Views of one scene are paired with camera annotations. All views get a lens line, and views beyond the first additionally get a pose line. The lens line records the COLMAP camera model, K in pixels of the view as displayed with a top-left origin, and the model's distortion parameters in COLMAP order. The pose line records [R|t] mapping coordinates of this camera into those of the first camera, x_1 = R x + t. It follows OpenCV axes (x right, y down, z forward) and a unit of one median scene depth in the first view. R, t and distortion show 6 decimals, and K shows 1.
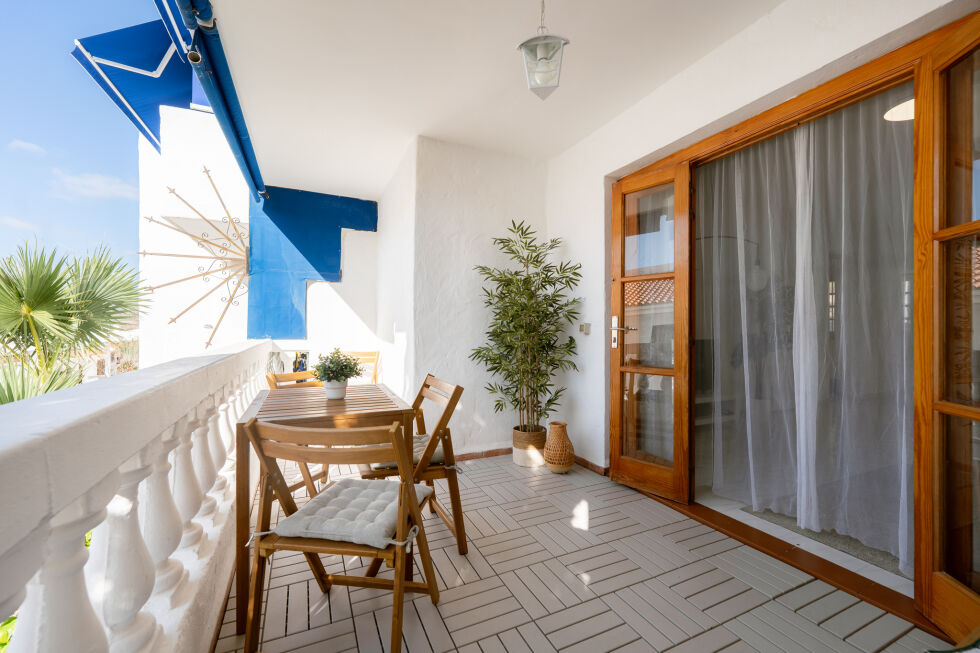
lens RADIAL K [[396.1, 0, 489.2], [0, 396.1, 335.2], [0, 0, 1]] dist [-0.001381, -0.000366]
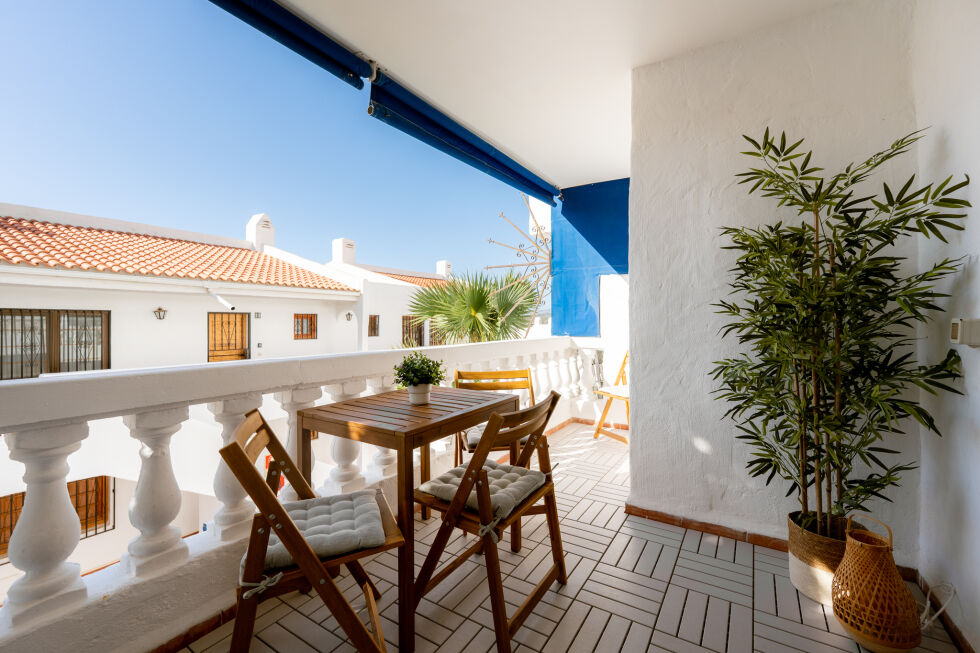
lens RADIAL K [[404.8, 0, 490.0], [0, 404.8, 326.5], [0, 0, 1]] dist [-0.000721, -0.000075]
pose [[0.549491, 0.005503, -0.835481, 0.290498], [-0.012551, 0.999920, -0.001668, -0.015004], [0.835405, 0.011403, 0.549516, 0.335830]]
